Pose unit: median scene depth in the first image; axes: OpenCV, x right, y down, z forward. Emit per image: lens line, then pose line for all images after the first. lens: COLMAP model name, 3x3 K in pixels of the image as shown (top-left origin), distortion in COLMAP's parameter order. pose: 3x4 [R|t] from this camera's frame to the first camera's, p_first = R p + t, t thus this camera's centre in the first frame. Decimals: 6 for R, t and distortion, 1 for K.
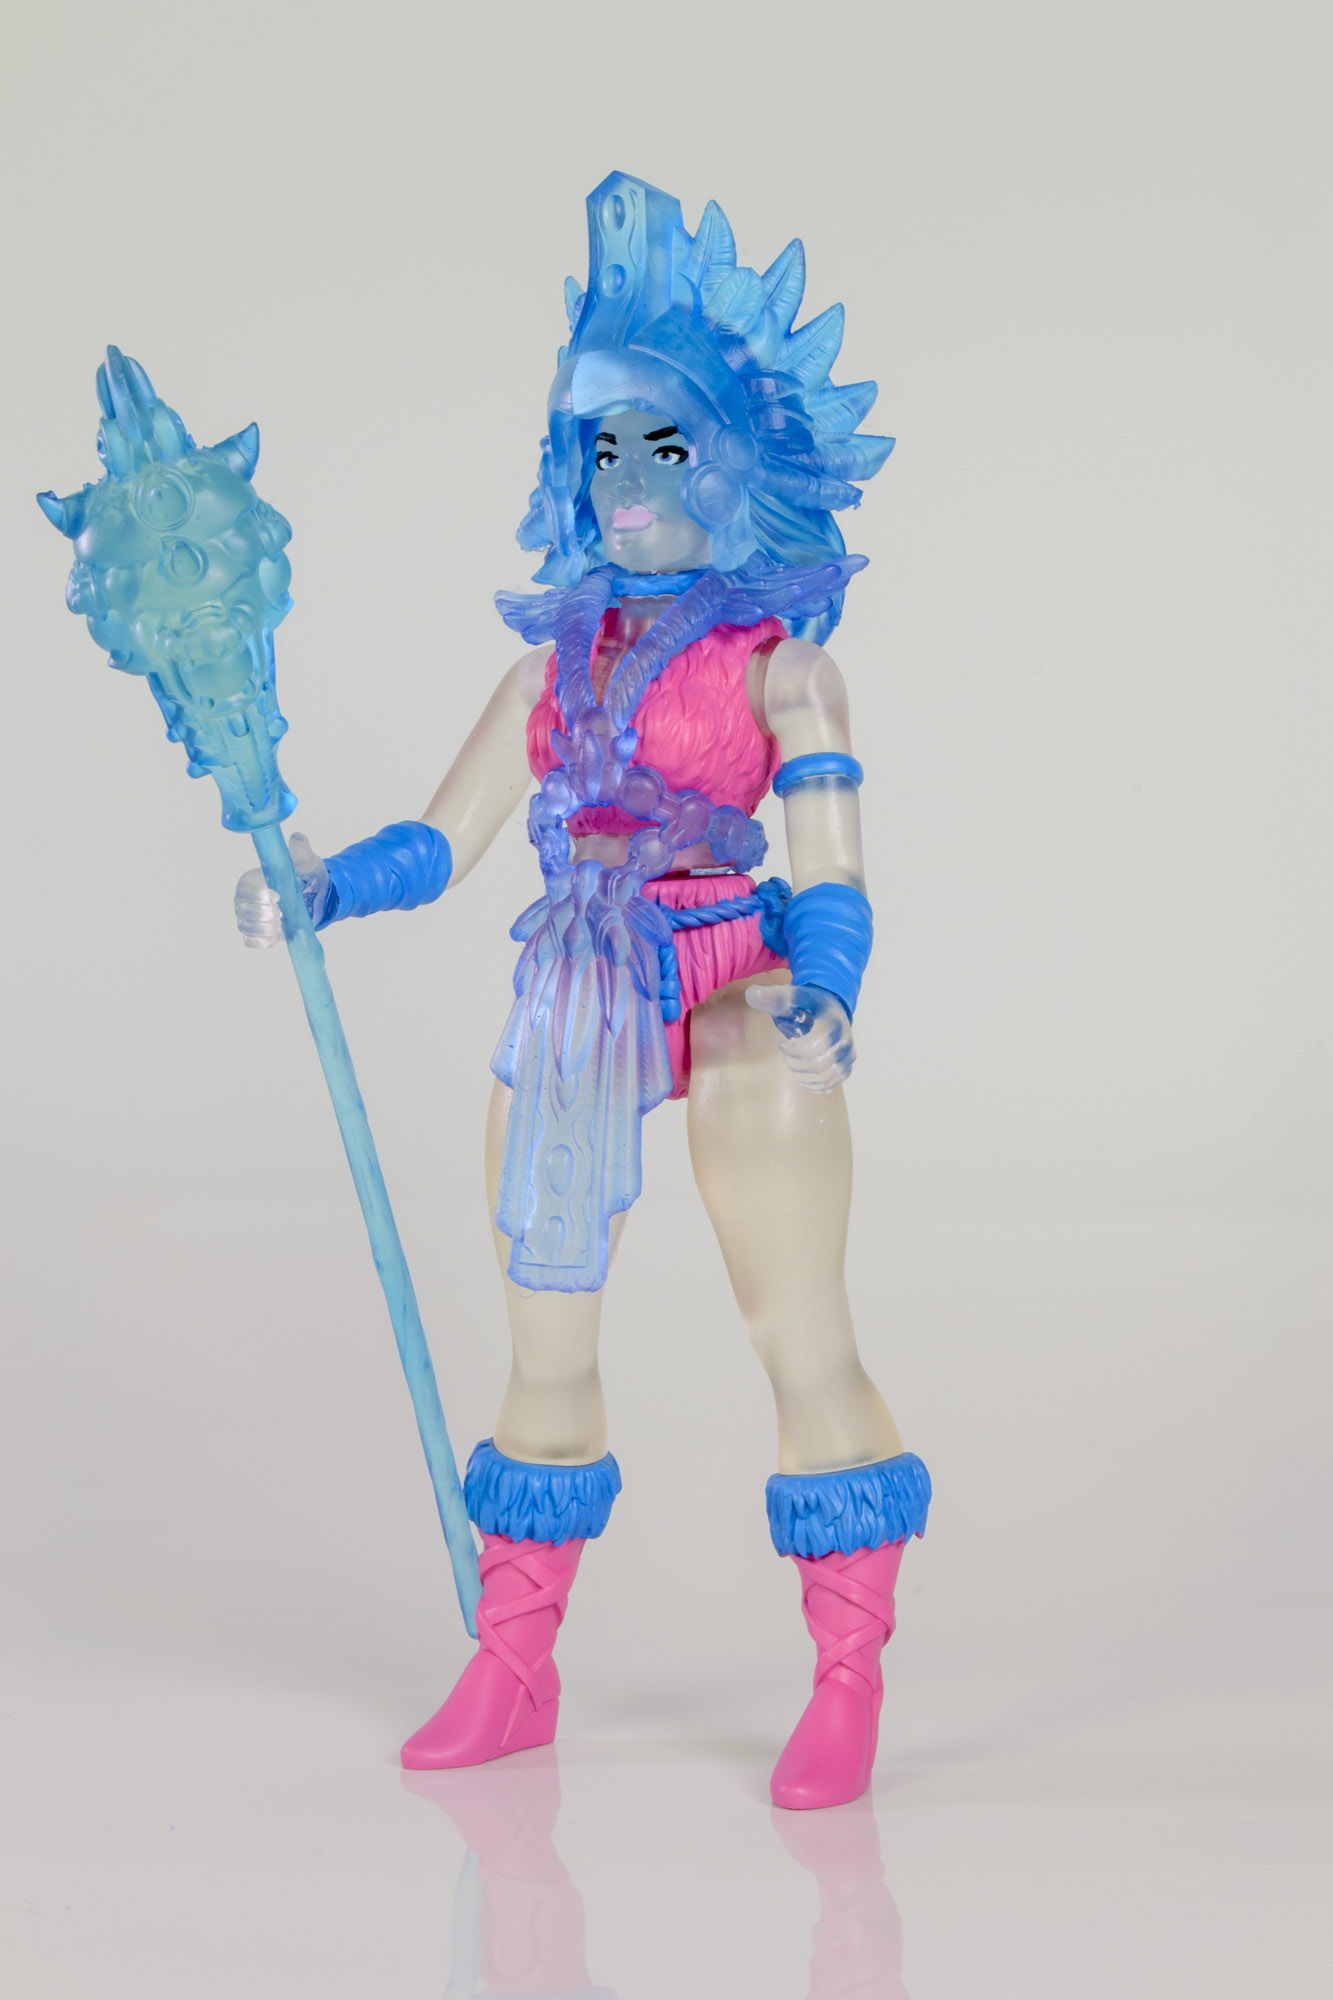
lens RADIAL K [[3813.9, 0, 662.2], [0, 3813.9, 993.8], [0, 0, 1]] dist [0.228823, 0.000000]
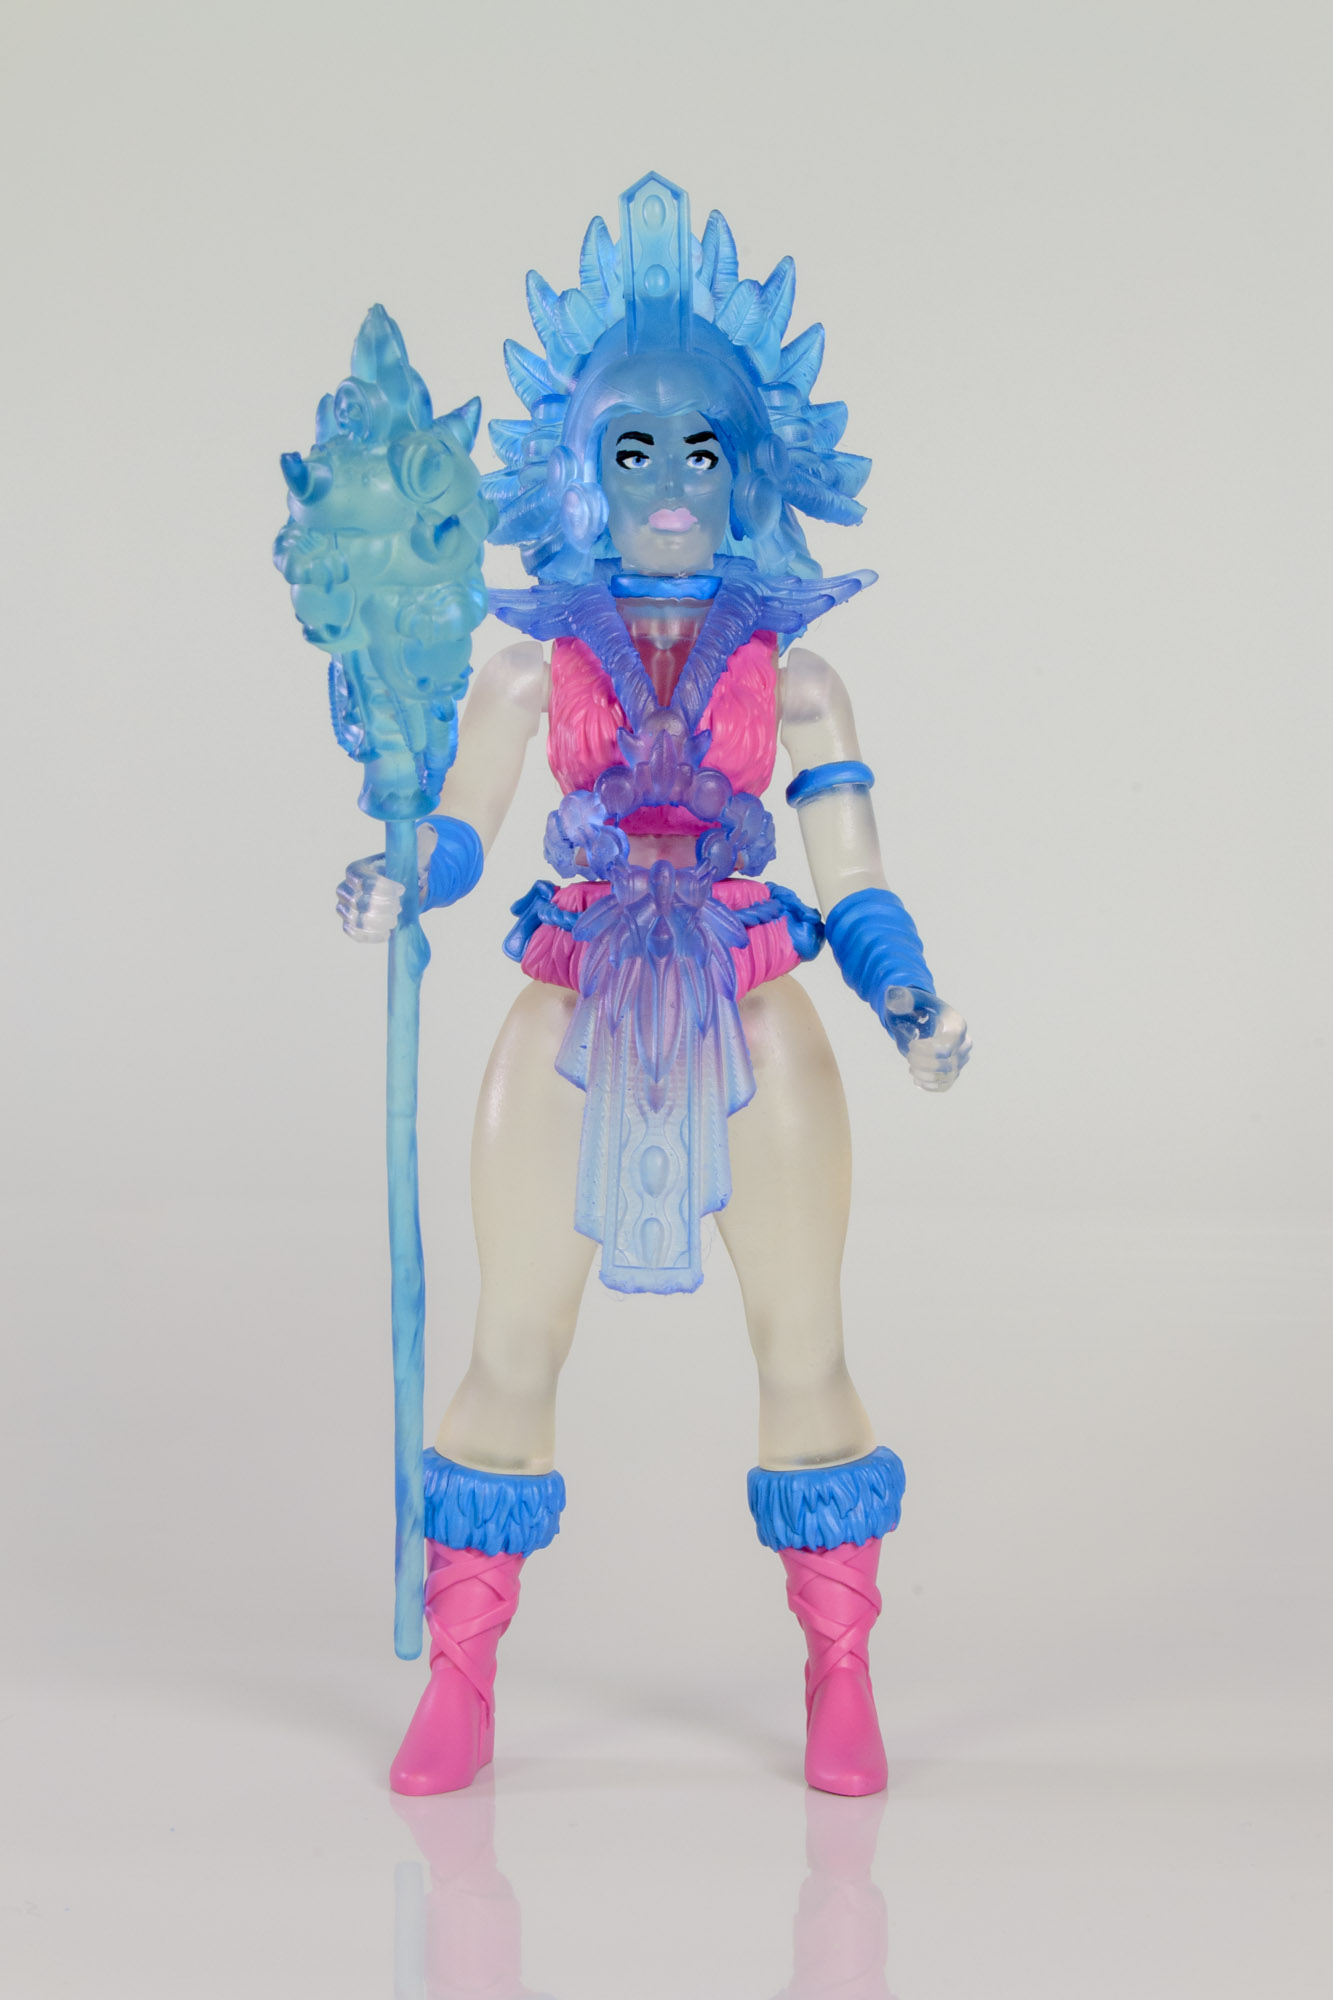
lens RADIAL K [[3813.9, 0, 664.9], [0, 3813.9, 1016.3], [0, 0, 1]] dist [0.228823, 0.000000]
pose [[0.886128, 0.010468, 0.463323, -0.468374], [-0.008090, 0.999942, -0.007120, 0.012471], [-0.463370, 0.002561, 0.886161, 0.114217]]
